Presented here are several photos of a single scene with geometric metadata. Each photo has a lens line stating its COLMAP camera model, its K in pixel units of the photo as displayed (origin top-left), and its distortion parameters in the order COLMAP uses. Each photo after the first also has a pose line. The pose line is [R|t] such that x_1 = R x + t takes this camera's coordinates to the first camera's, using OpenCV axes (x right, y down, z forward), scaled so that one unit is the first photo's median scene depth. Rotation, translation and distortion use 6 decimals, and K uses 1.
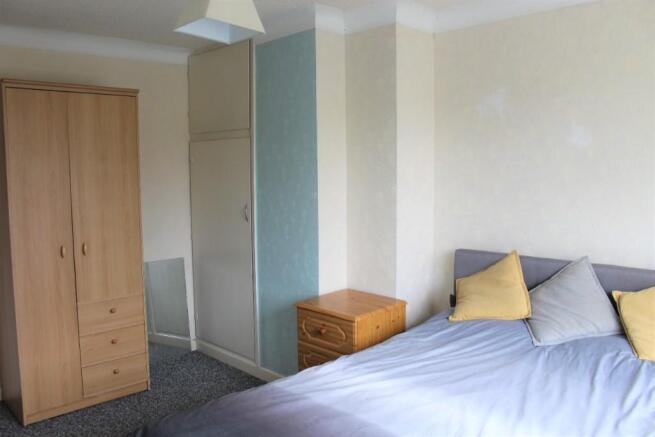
lens RADIAL K [[541.2, 0, 327.5], [0, 541.2, 218.5], [0, 0, 1]] dist [-0.100402, 0.017621]
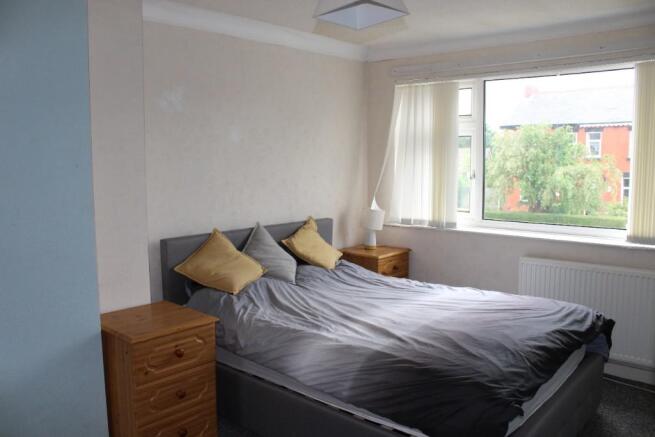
lens RADIAL K [[541.2, 0, 327.5], [0, 541.2, 218.5], [0, 0, 1]] dist [-0.100402, 0.017621]
pose [[-0.075509, -0.101098, 0.992007, -0.869887], [0.093351, 0.989761, 0.107975, -0.070310], [-0.992766, 0.100758, -0.065298, 0.837209]]
